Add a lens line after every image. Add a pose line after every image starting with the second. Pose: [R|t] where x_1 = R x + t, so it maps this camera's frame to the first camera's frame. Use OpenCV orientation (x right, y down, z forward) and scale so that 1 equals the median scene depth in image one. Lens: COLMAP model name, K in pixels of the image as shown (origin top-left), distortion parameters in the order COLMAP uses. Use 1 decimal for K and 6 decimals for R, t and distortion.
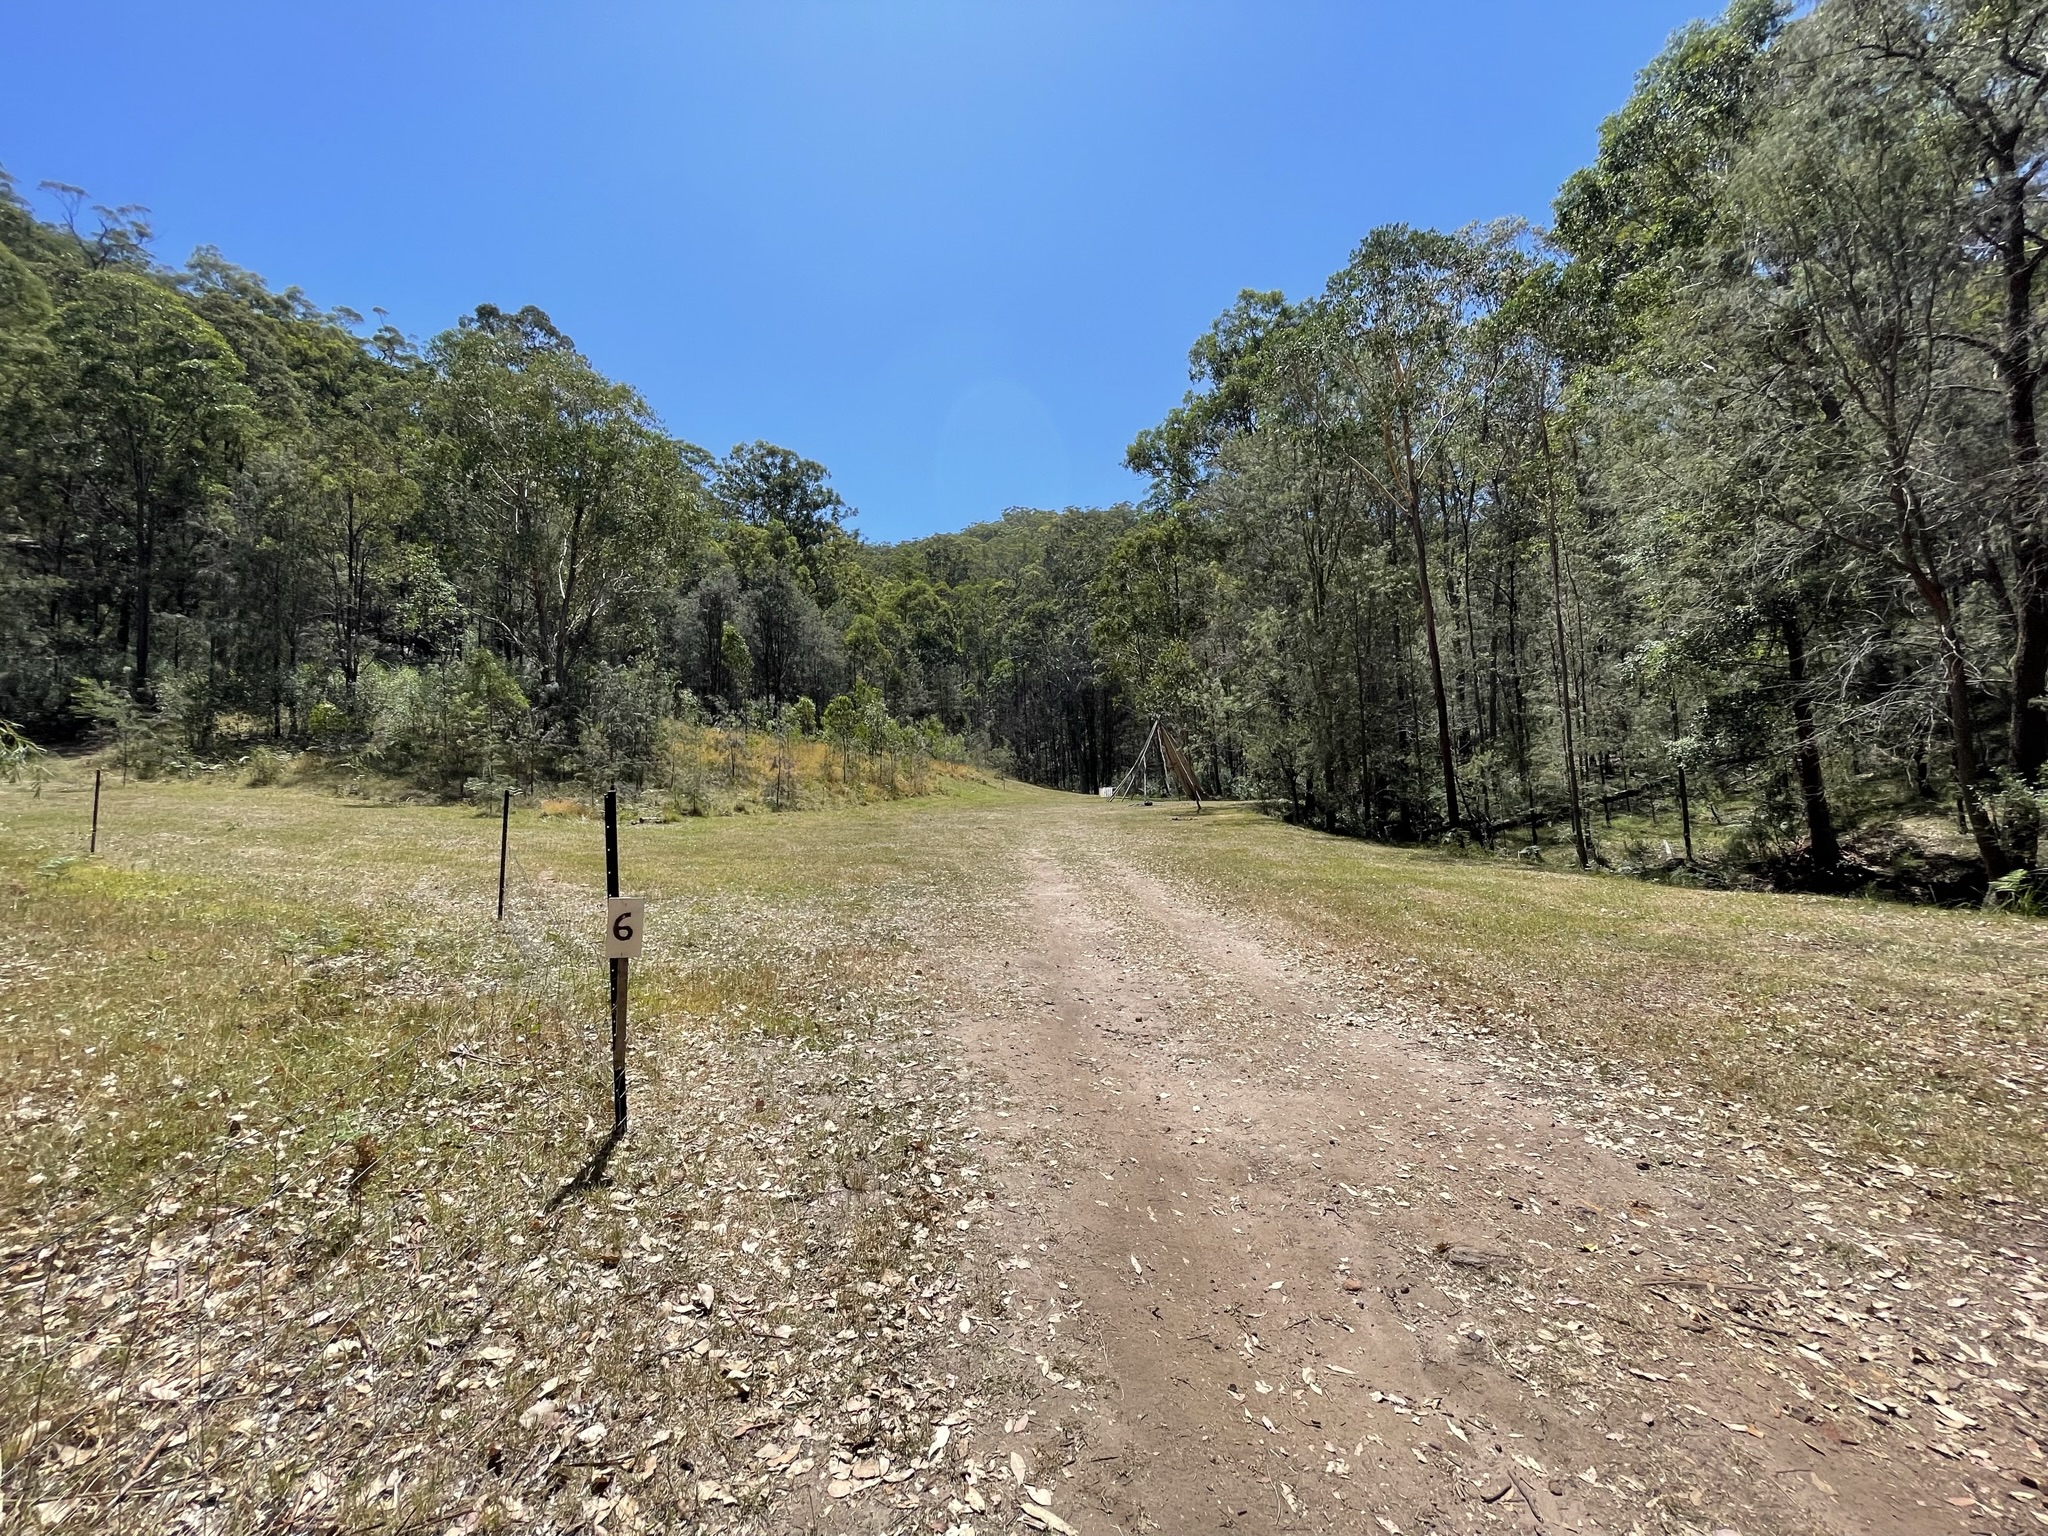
lens RADIAL K [[844.0, 0, 1025.3], [0, 844.0, 762.2], [0, 0, 1]] dist [-0.000014, 0.005316]
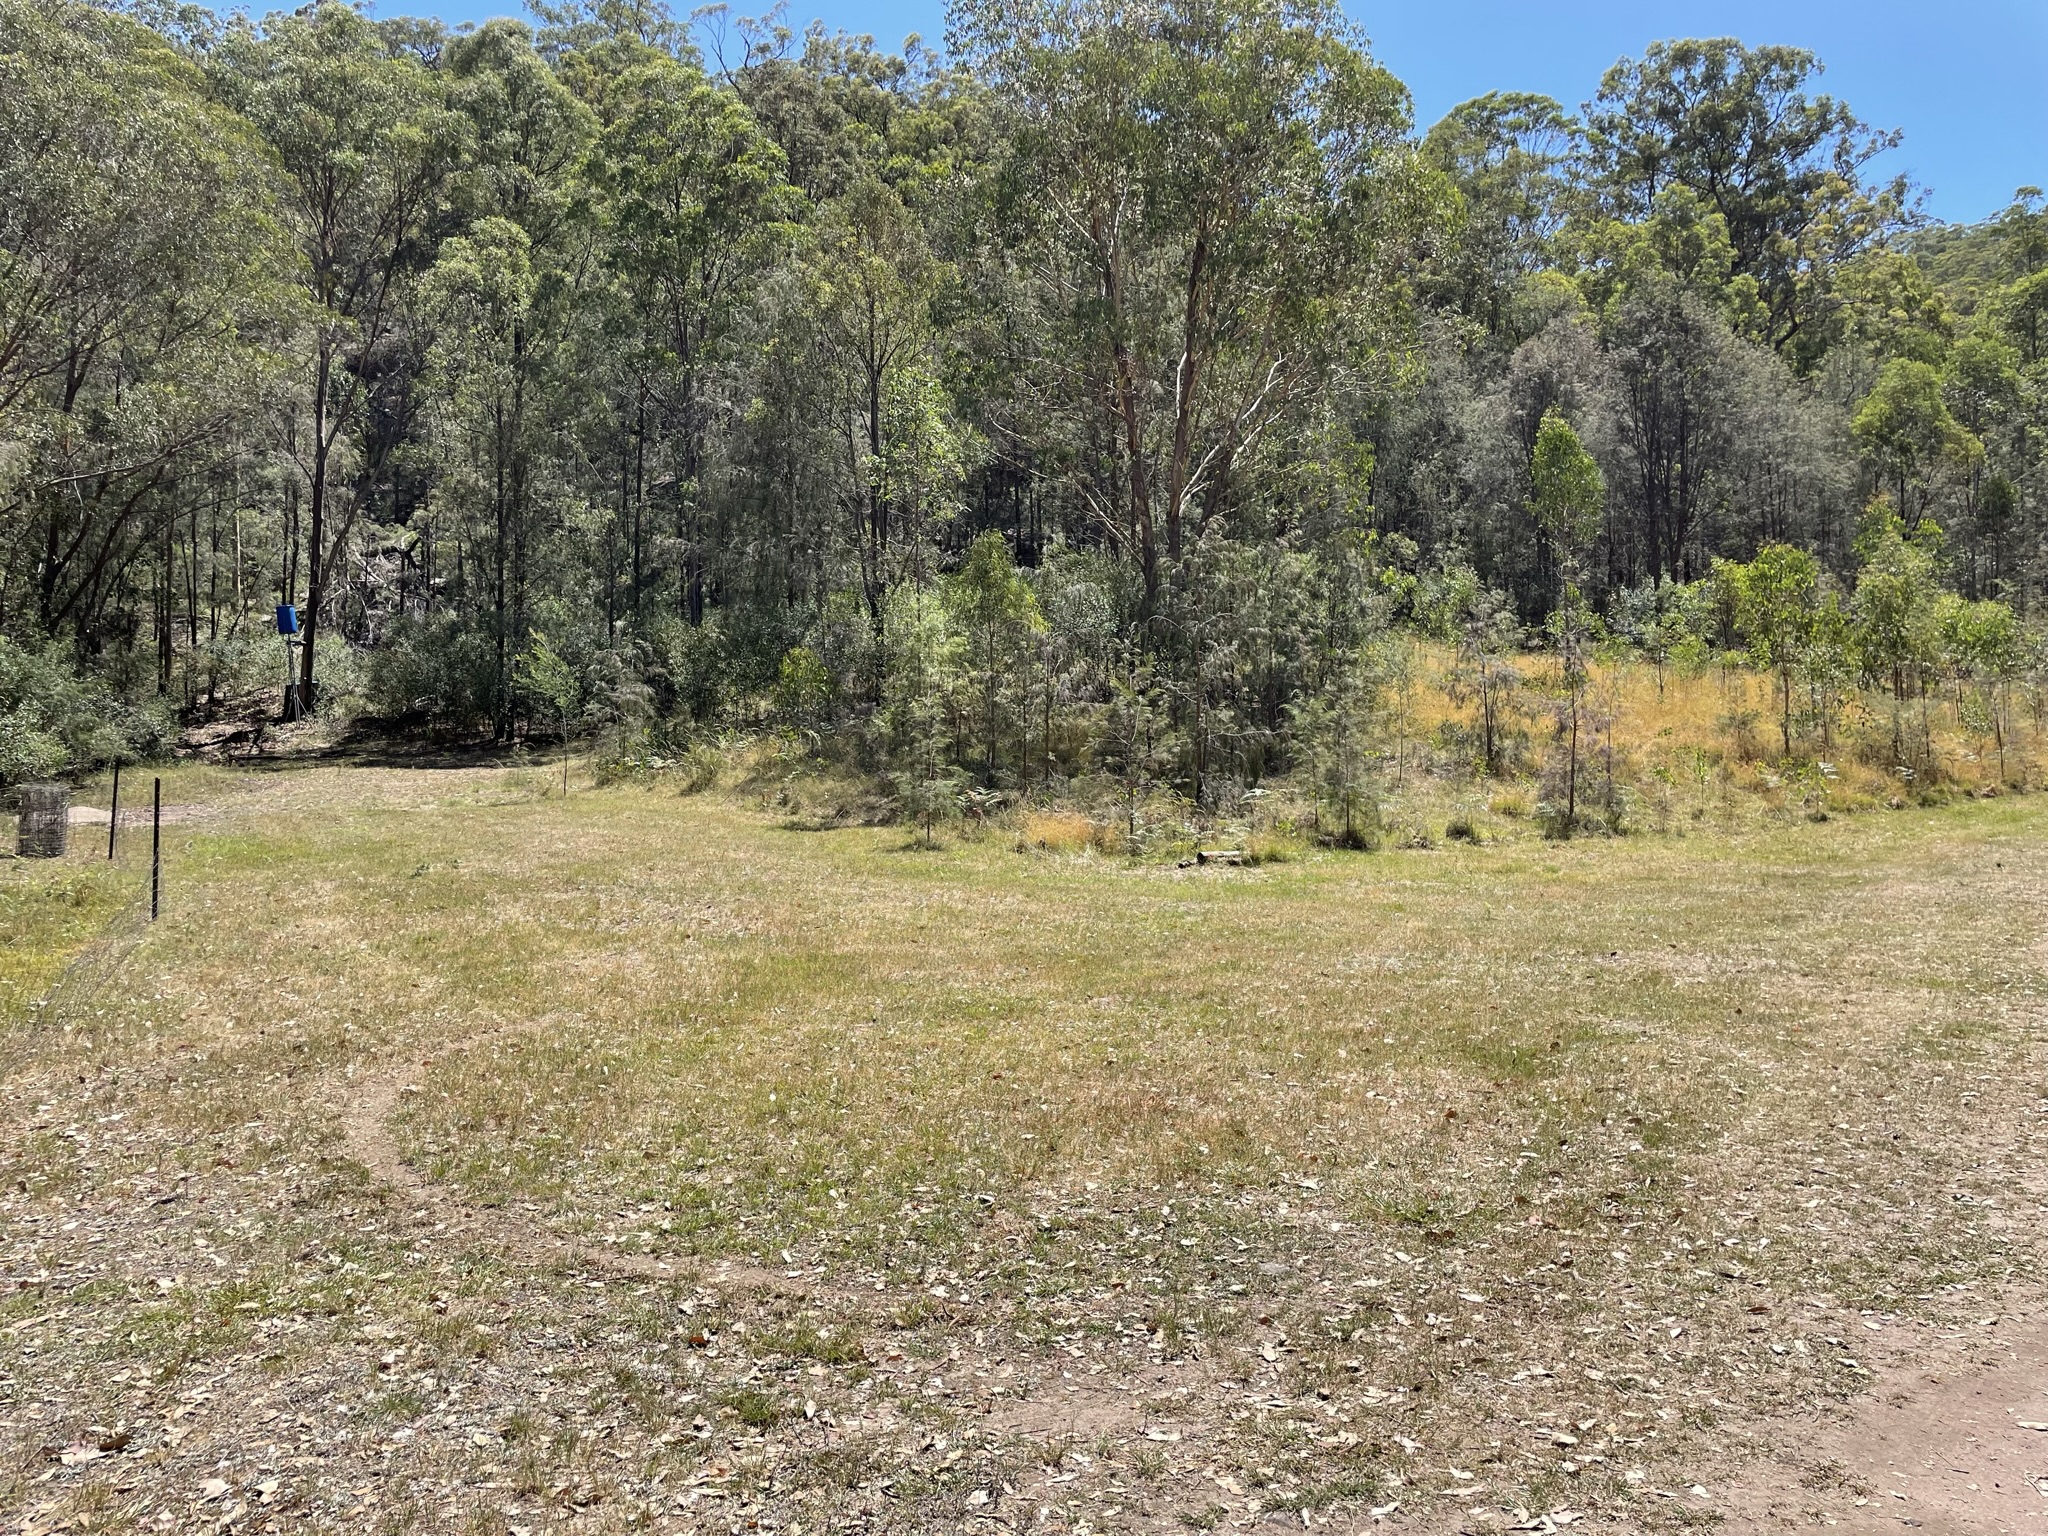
lens RADIAL K [[1558.7, 0, 992.1], [0, 1558.7, 759.4], [0, 0, 1]] dist [0.087085, -0.108625]
pose [[0.729631, -0.026720, -0.683318, 0.012620], [0.039974, 0.999194, 0.003612, 0.003058], [0.682671, -0.029951, 0.730112, 0.118705]]
